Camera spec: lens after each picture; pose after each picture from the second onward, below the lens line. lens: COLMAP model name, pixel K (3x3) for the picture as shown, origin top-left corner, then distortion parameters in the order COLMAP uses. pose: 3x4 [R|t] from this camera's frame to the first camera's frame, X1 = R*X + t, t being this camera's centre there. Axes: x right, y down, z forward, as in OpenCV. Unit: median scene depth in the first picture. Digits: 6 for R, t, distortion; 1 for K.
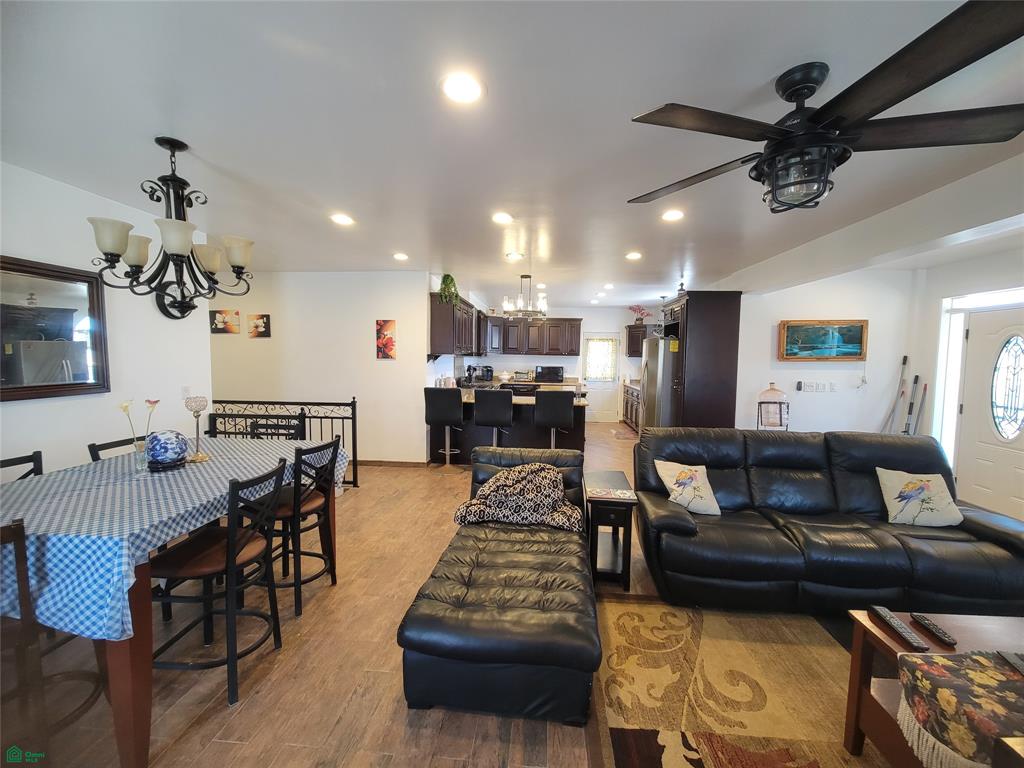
lens RADIAL K [[418.2, 0, 514.1], [0, 418.2, 382.6], [0, 0, 1]] dist [0.000290, -0.000236]
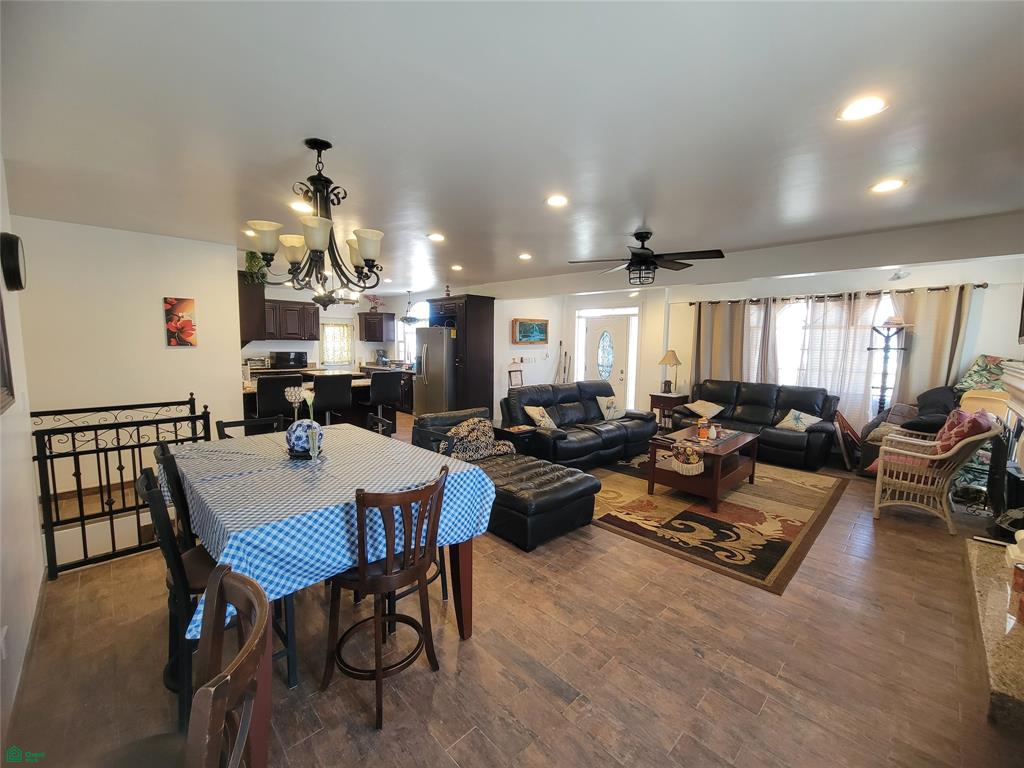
lens RADIAL K [[418.2, 0, 514.1], [0, 418.2, 382.6], [0, 0, 1]] dist [0.000290, -0.000236]
pose [[0.655649, -0.079039, 0.750917, -0.556460], [0.048438, 0.996860, 0.062633, -0.007029], [-0.753510, -0.004693, 0.657419, -0.025909]]
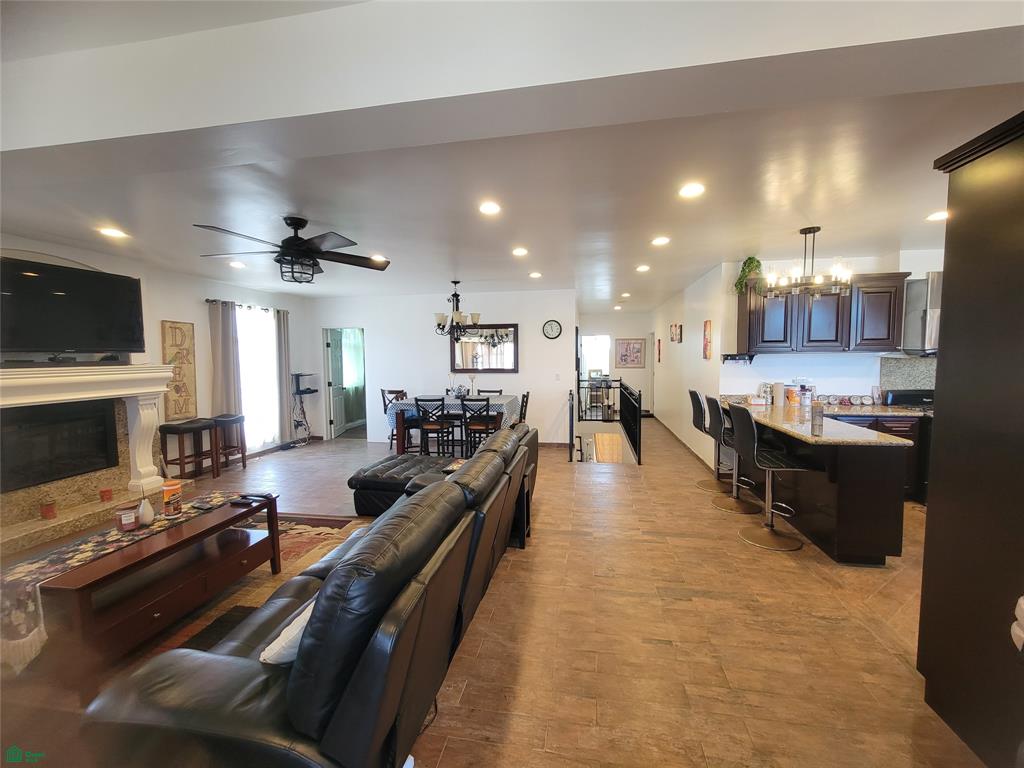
lens RADIAL K [[418.2, 0, 514.1], [0, 418.2, 382.6], [0, 0, 1]] dist [0.000290, -0.000236]
pose [[-0.100143, 0.052381, -0.993593, 0.820636], [-0.061766, 0.996360, 0.058752, -0.035299], [0.993054, 0.067253, -0.096543, 0.713457]]
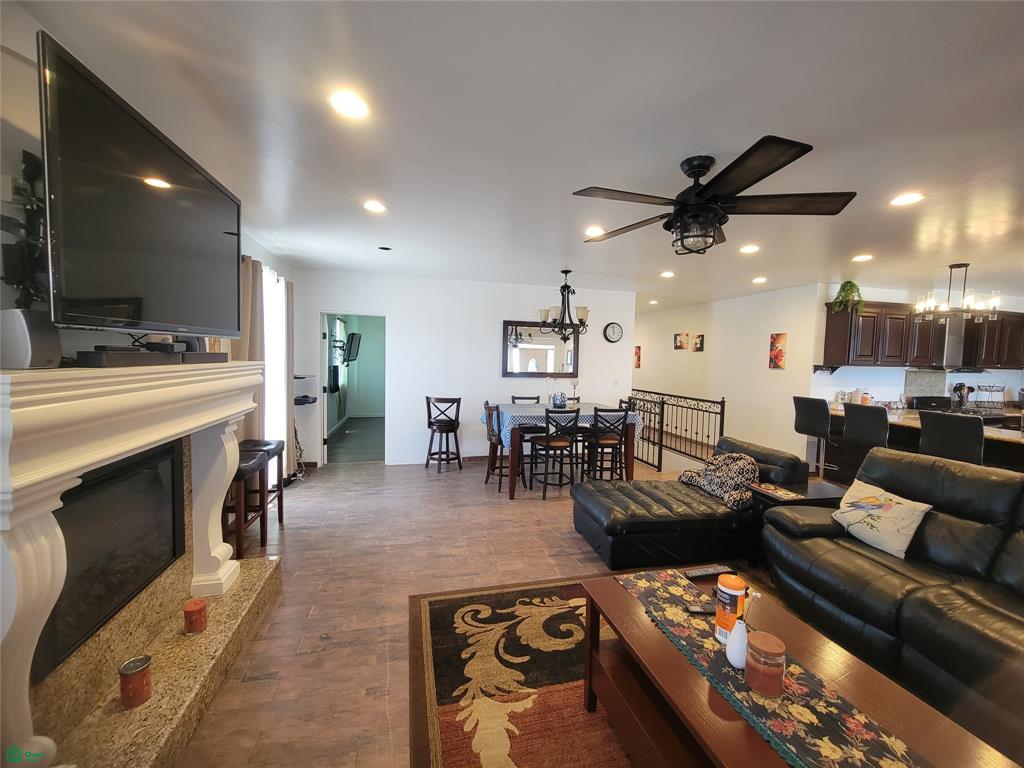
lens RADIAL K [[418.2, 0, 514.1], [0, 418.2, 382.6], [0, 0, 1]] dist [0.000290, -0.000236]
pose [[0.314555, 0.051952, -0.947817, 0.578955], [-0.086798, 0.995892, 0.025781, 0.011910], [0.945263, 0.074159, 0.317772, 0.002909]]
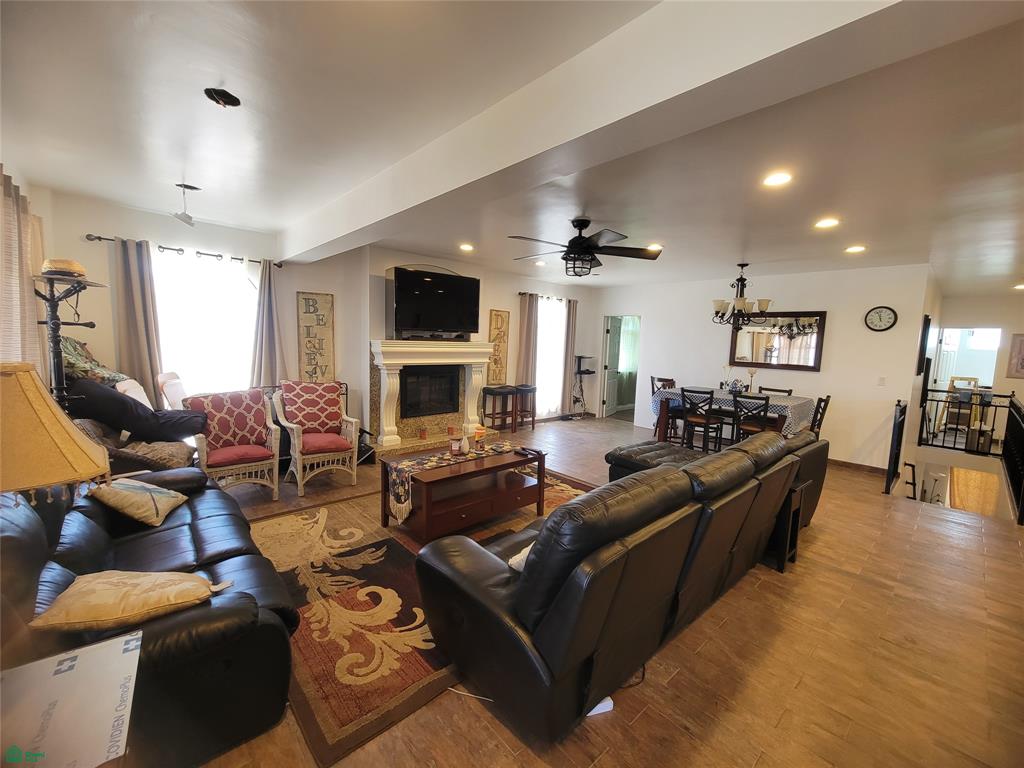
lens RADIAL K [[417.0, 0, 512.0], [0, 417.0, 384.0], [0, 0, 1]] dist [-0.003046, -0.000252]
pose [[-0.687482, 0.039755, -0.725113, 0.832847], [-0.095512, 0.984877, 0.144551, -0.037290], [0.719893, 0.168633, -0.673288, 0.757273]]
